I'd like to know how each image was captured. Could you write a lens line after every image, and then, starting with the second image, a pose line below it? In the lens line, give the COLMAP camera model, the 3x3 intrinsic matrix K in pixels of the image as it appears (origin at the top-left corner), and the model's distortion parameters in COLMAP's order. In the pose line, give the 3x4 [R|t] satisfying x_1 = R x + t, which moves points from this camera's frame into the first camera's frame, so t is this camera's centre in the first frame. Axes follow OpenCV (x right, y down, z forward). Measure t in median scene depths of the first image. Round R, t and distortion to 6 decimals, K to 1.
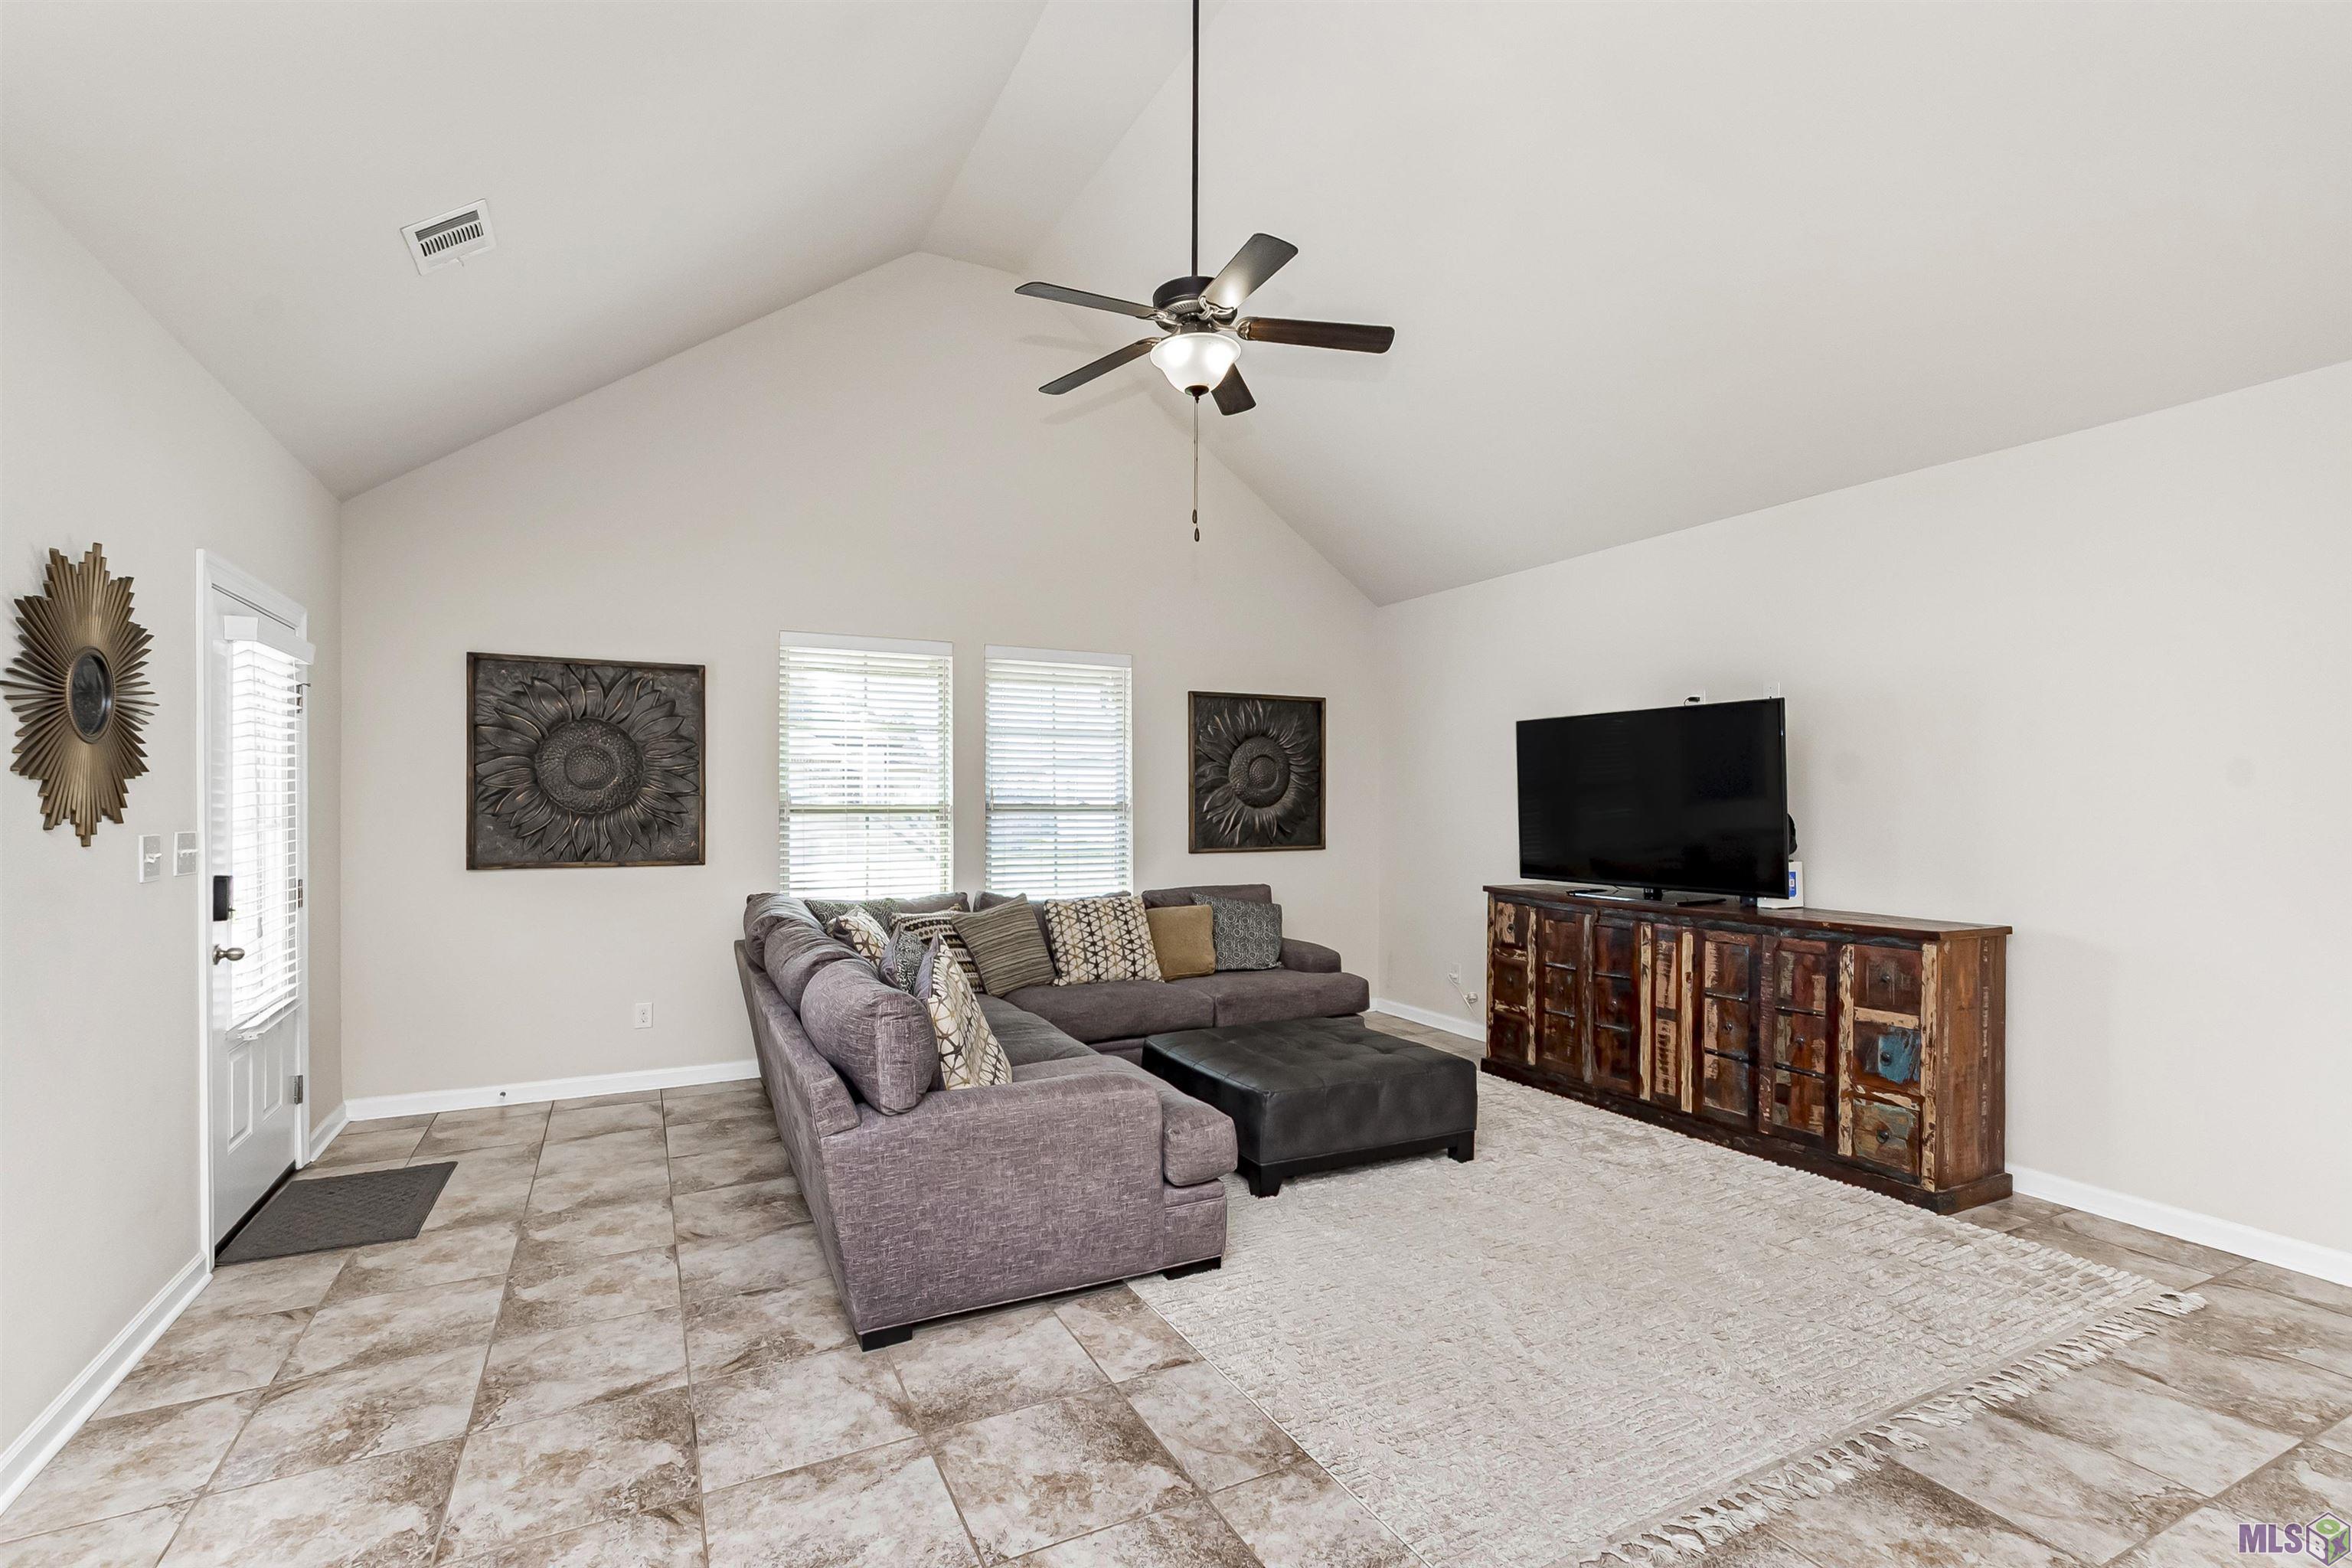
lens RADIAL K [[1043.8, 0, 1172.2], [0, 1043.8, 801.8], [0, 0, 1]] dist [0.000029, -0.000080]
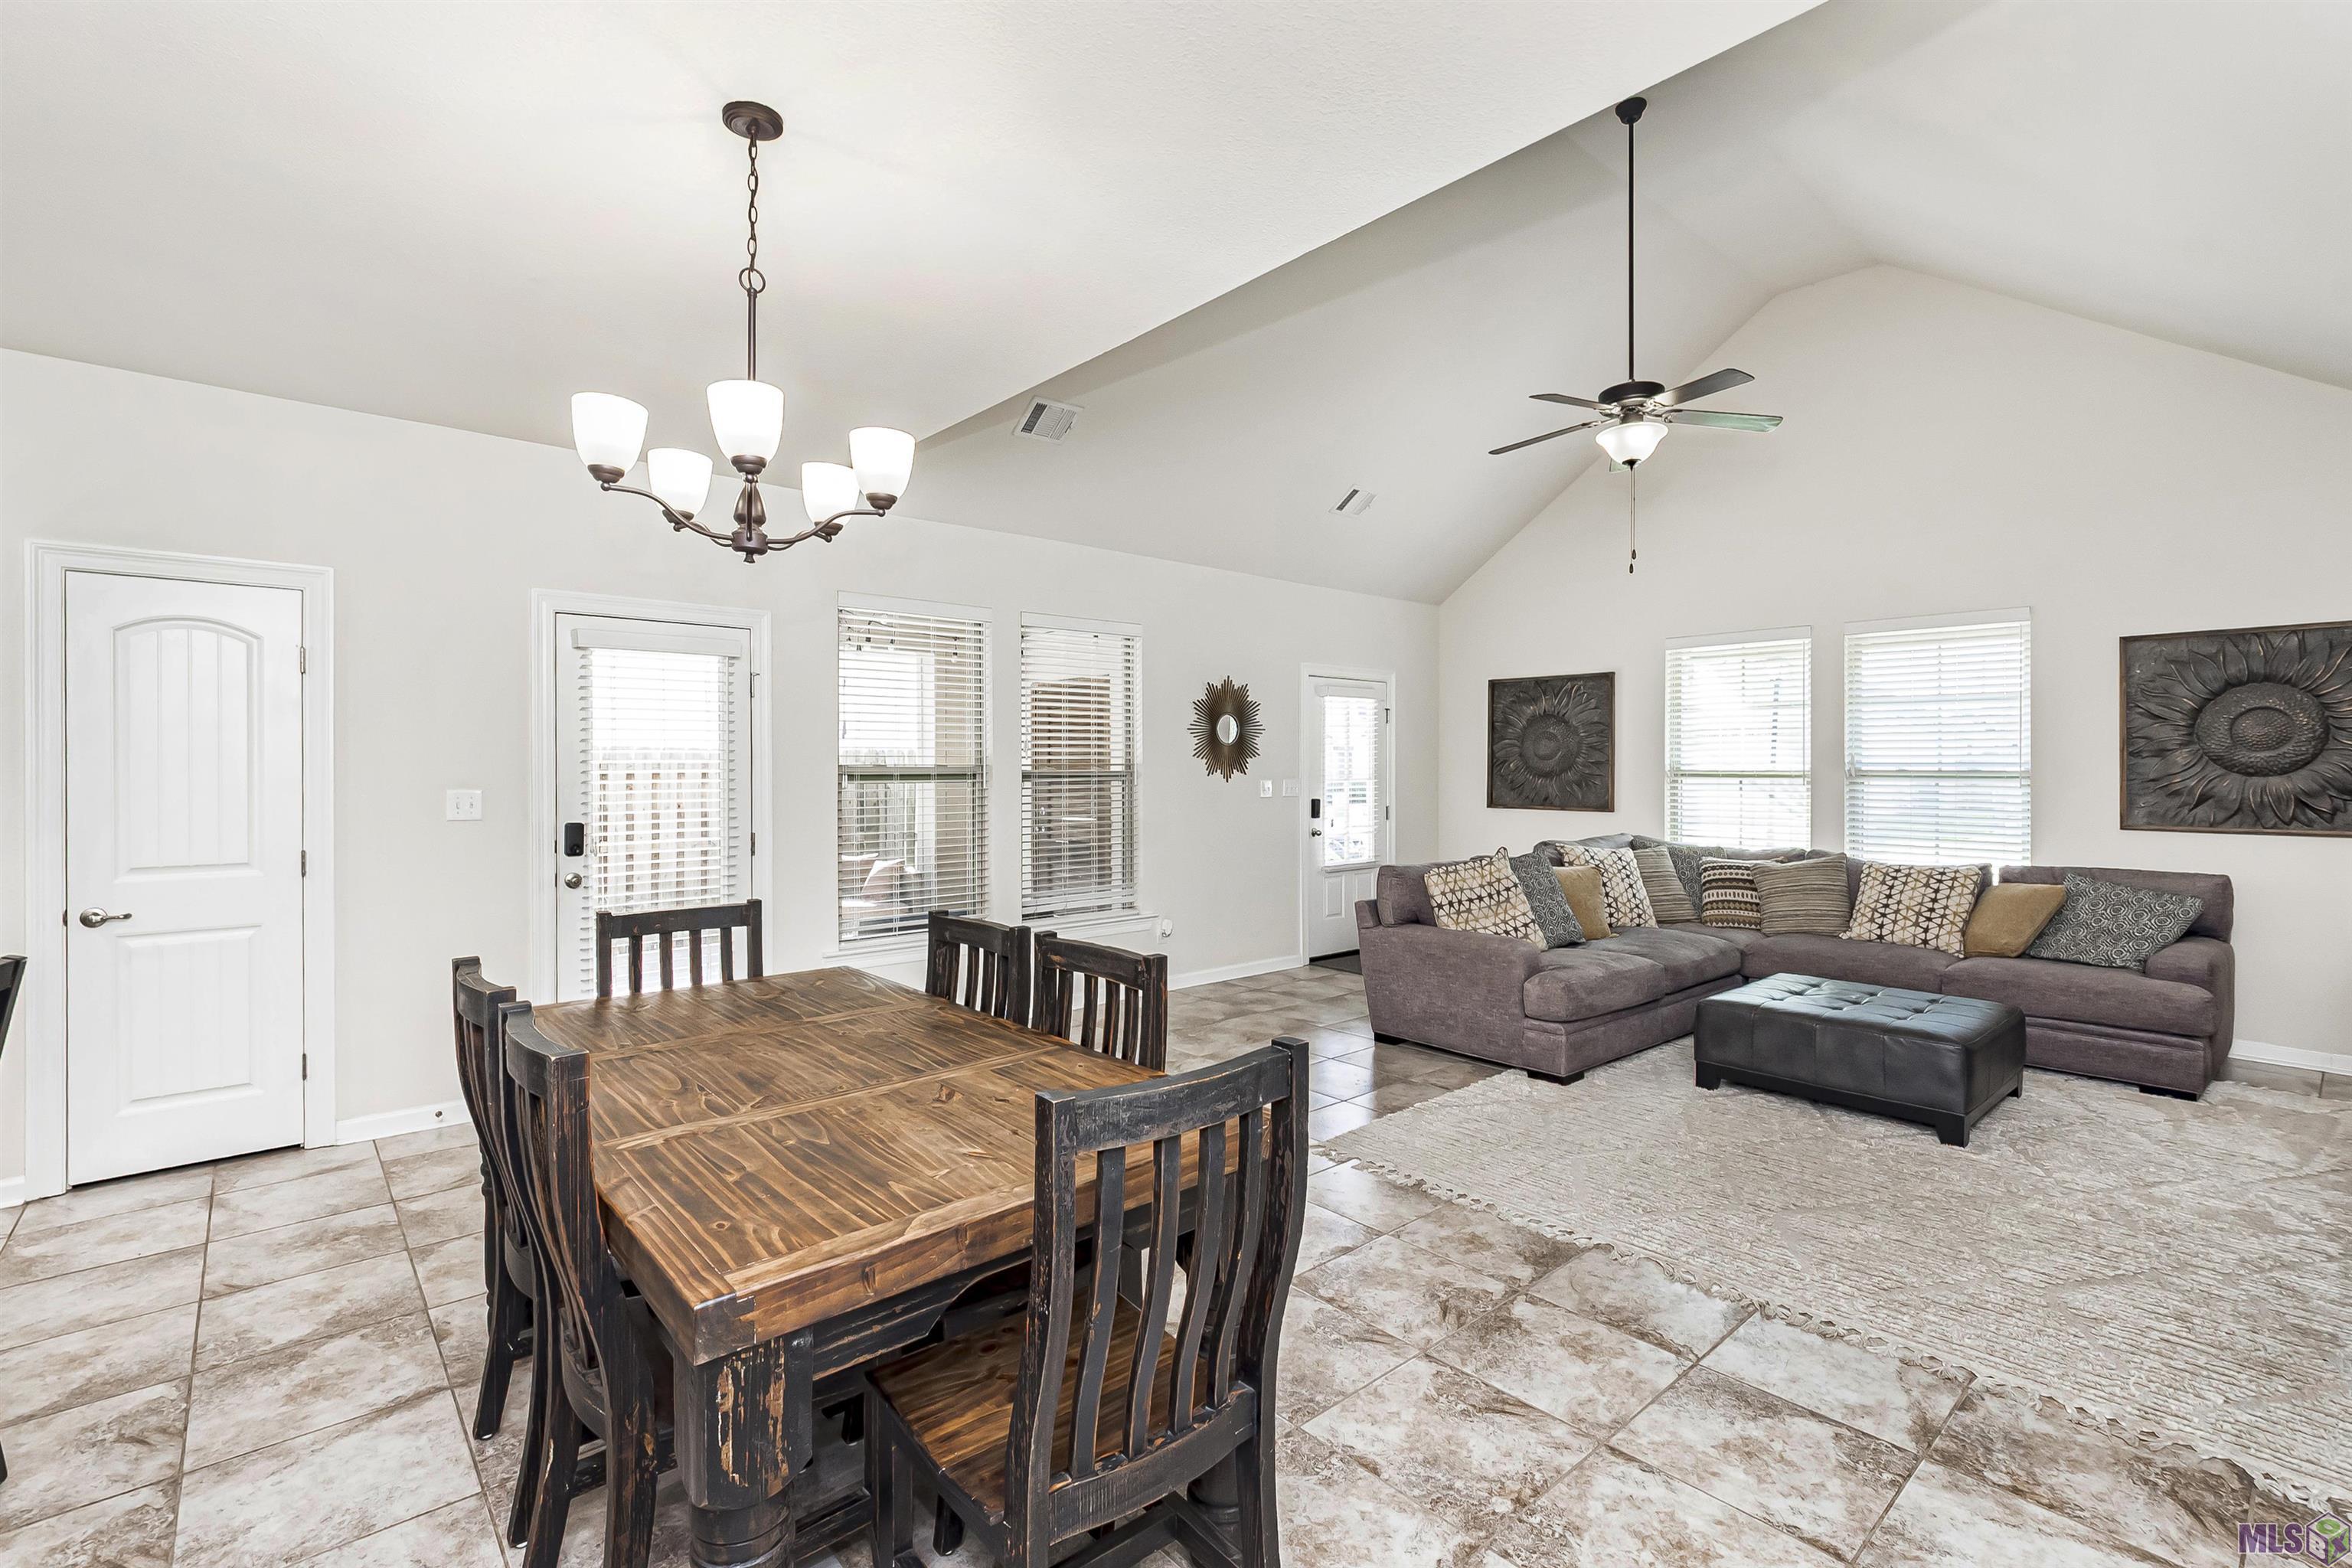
lens RADIAL K [[1054.6, 0, 1174.9], [0, 1054.6, 773.0], [0, 0, 1]] dist [-0.021189, 0.000652]
pose [[0.256840, 0.004115, -0.966445, 0.856517], [-0.005691, 0.999980, 0.002745, 0.006639], [0.966437, 0.004795, 0.256859, 0.062719]]
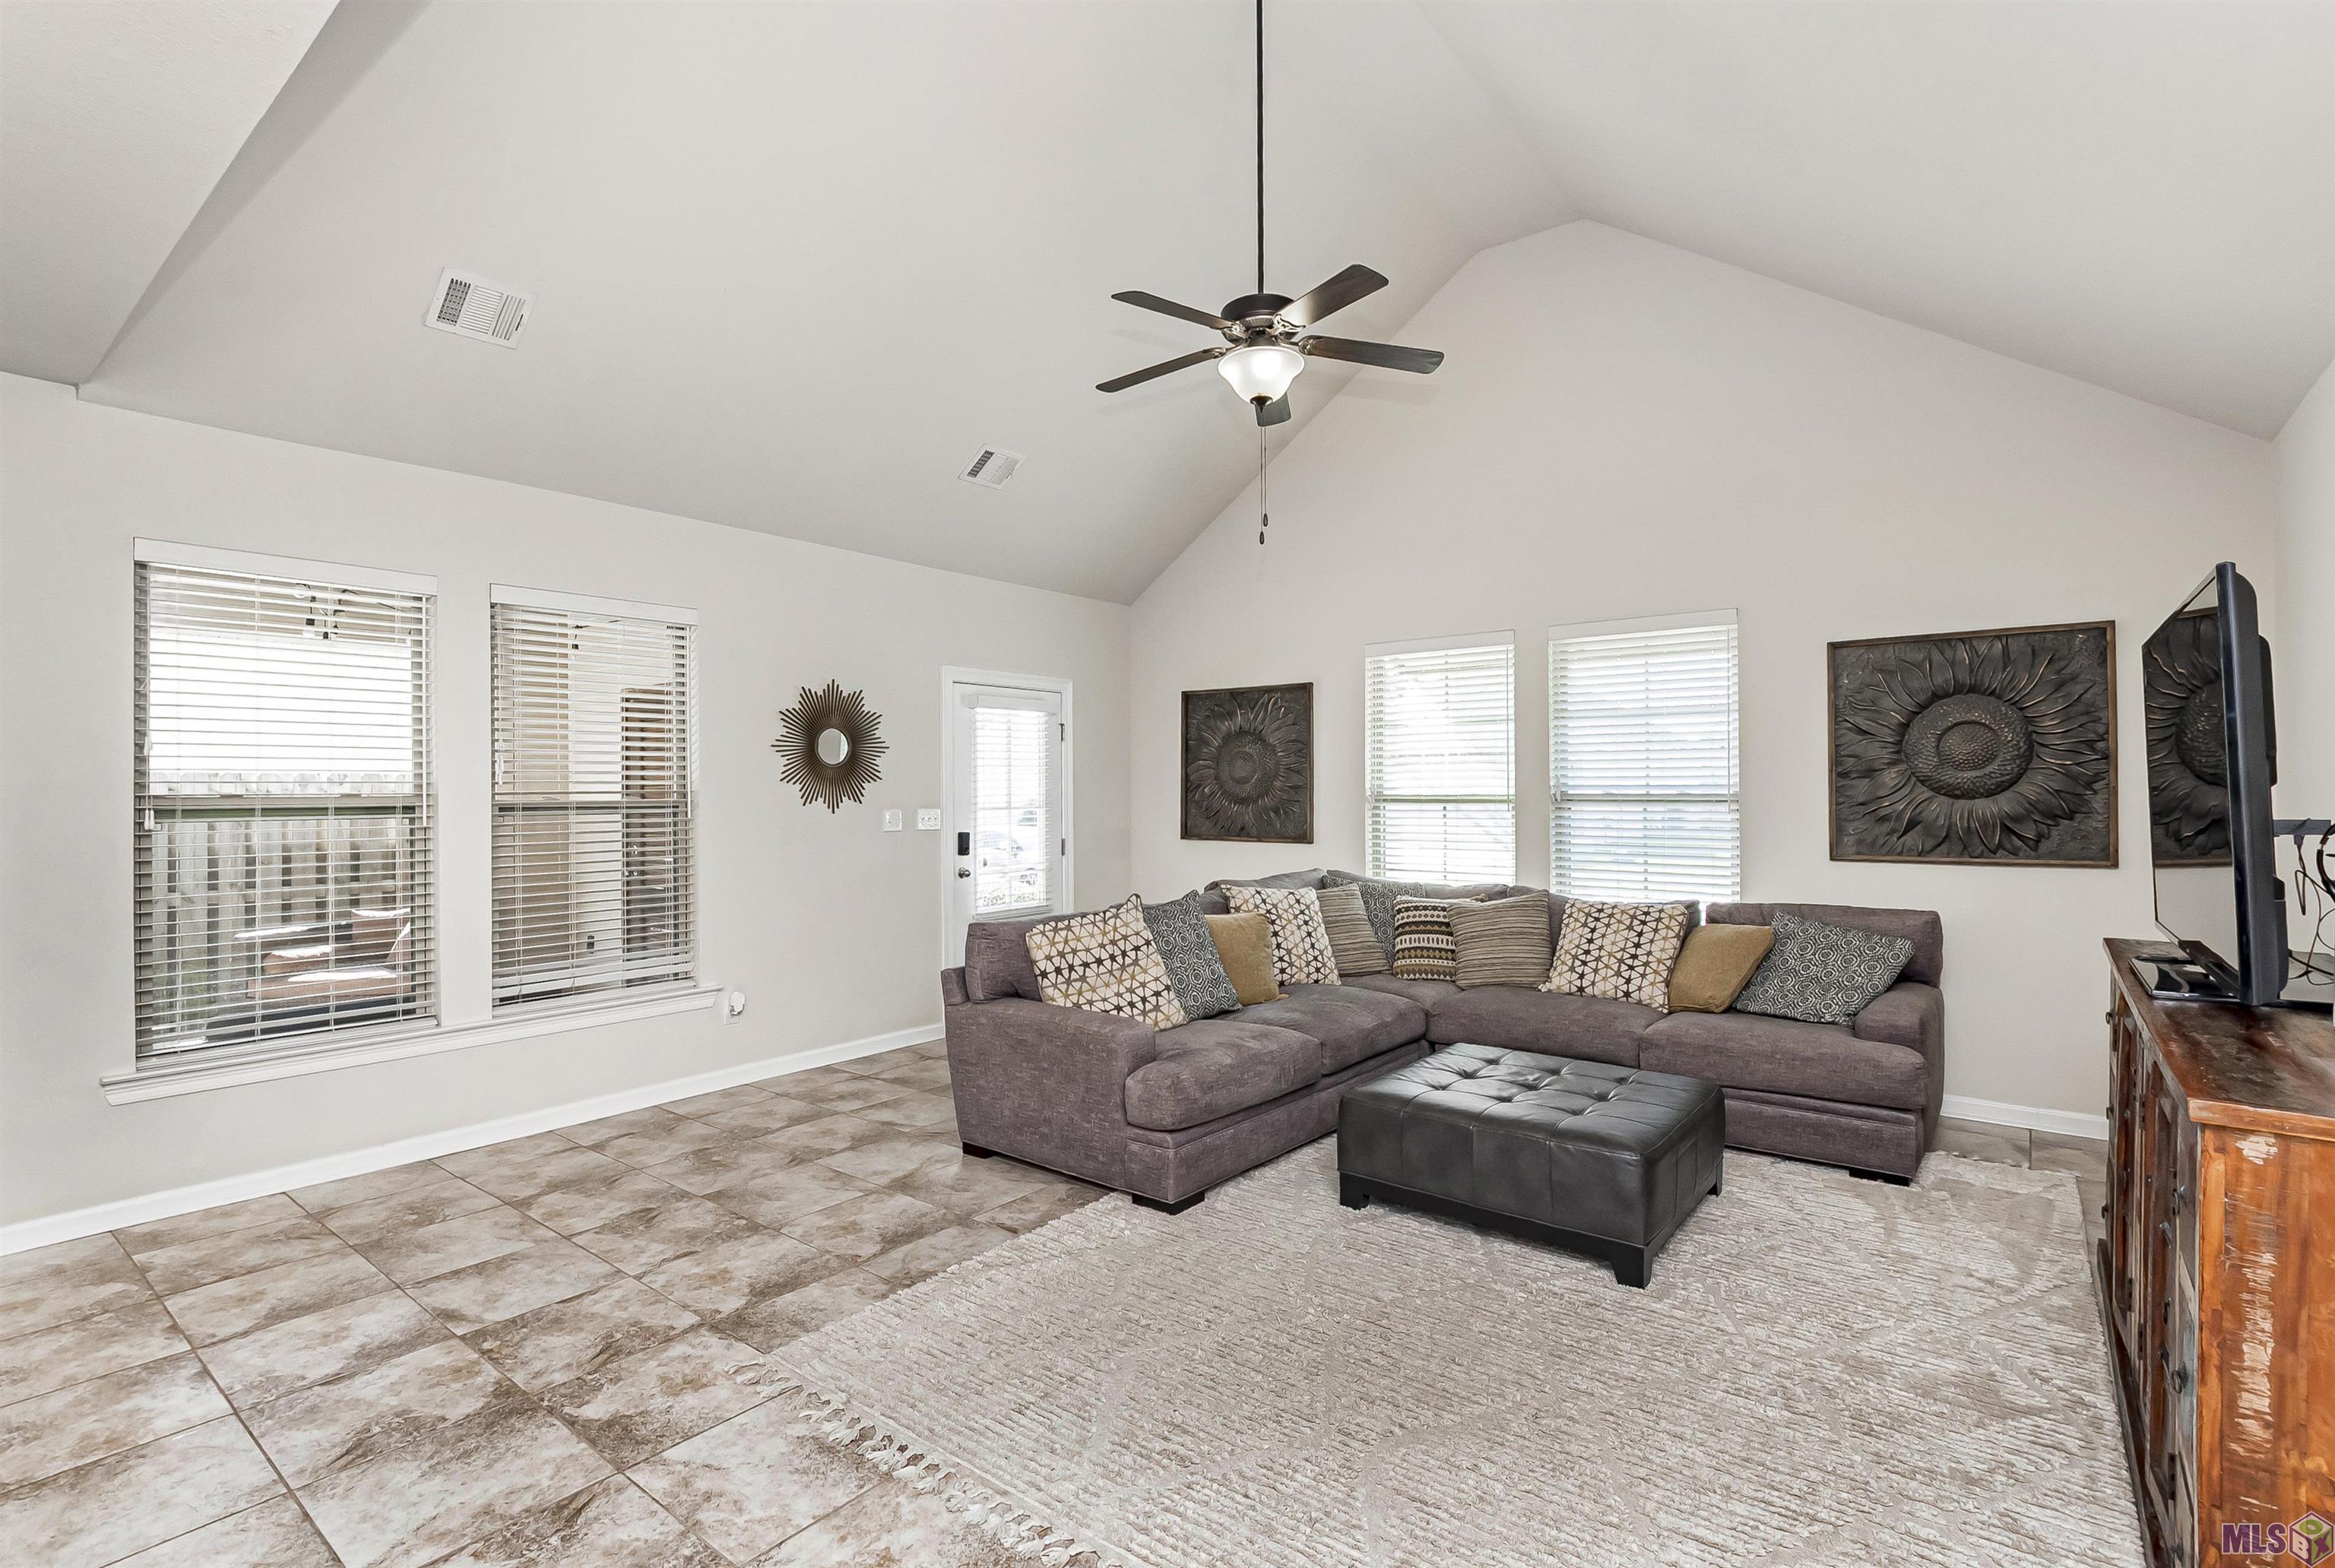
lens RADIAL K [[1082.9, 0, 1169.6], [0, 1082.9, 789.7], [0, 0, 1]] dist [0.012748, -0.036246]
pose [[0.428868, -0.004715, -0.903355, 0.698930], [0.000076, 0.999987, -0.005183, 0.003092], [0.903367, 0.002154, 0.428863, 0.328477]]
